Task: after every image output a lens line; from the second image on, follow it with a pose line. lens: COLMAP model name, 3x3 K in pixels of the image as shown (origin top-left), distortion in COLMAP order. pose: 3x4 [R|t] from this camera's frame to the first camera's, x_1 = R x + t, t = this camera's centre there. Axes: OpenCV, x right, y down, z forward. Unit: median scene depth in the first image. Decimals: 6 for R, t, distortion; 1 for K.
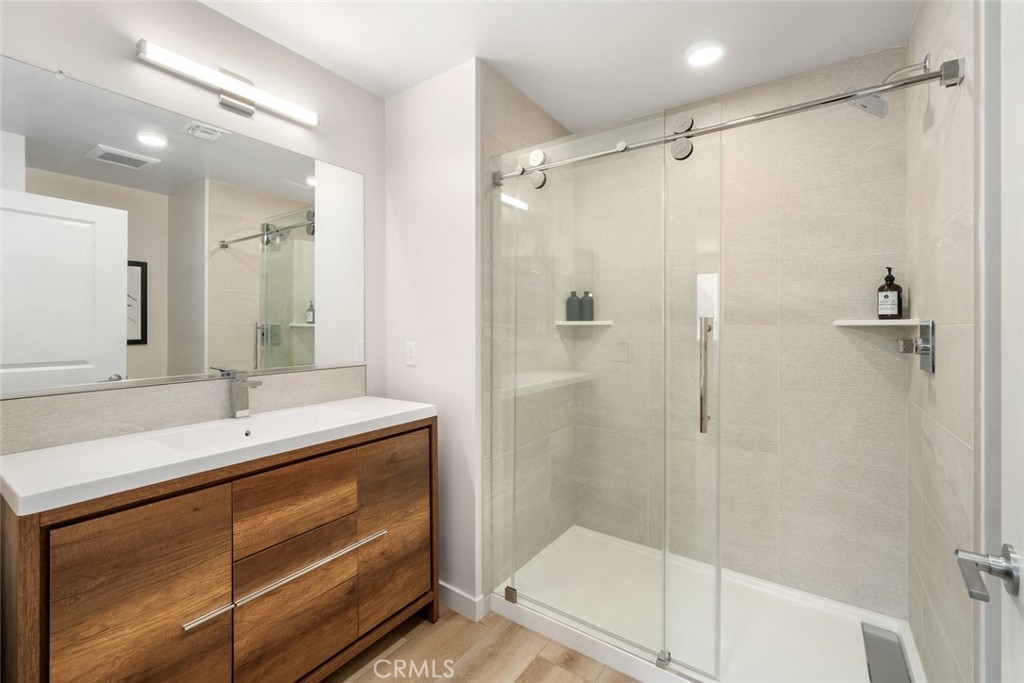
lens RADIAL K [[432.7, 0, 510.9], [0, 432.7, 334.0], [0, 0, 1]] dist [-0.017665, -0.000150]
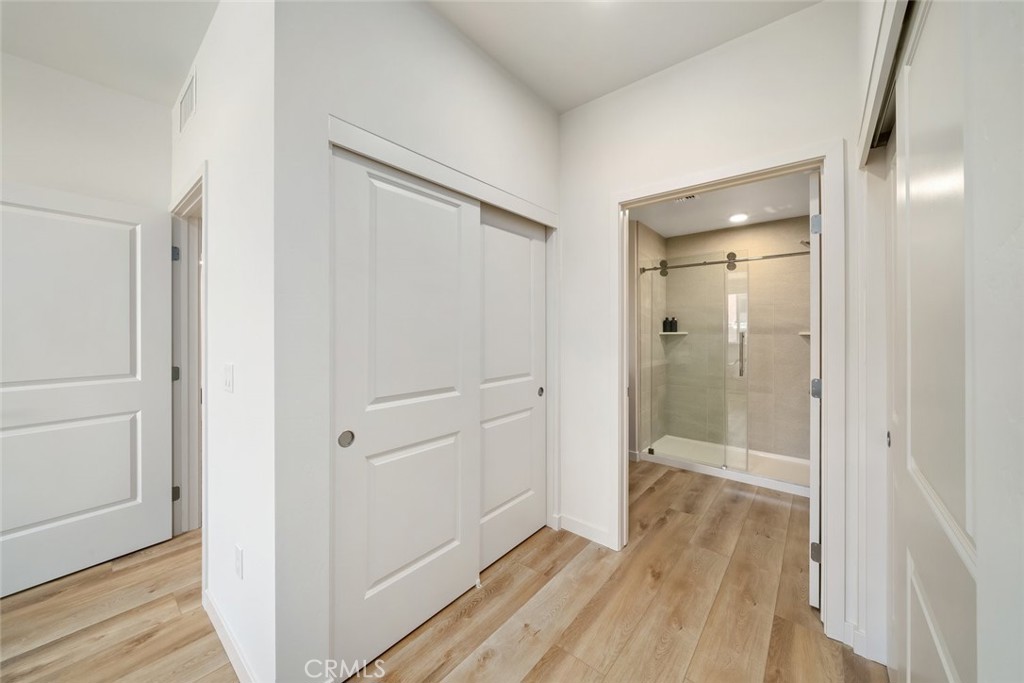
lens RADIAL K [[370.7, 0, 514.9], [0, 370.7, 336.1], [0, 0, 1]] dist [0.000302, 0.000017]
pose [[0.996865, -0.001021, -0.079119, -0.514104], [0.000137, 0.999937, -0.011181, 0.008597], [0.079125, 0.011135, 0.996803, -0.942323]]
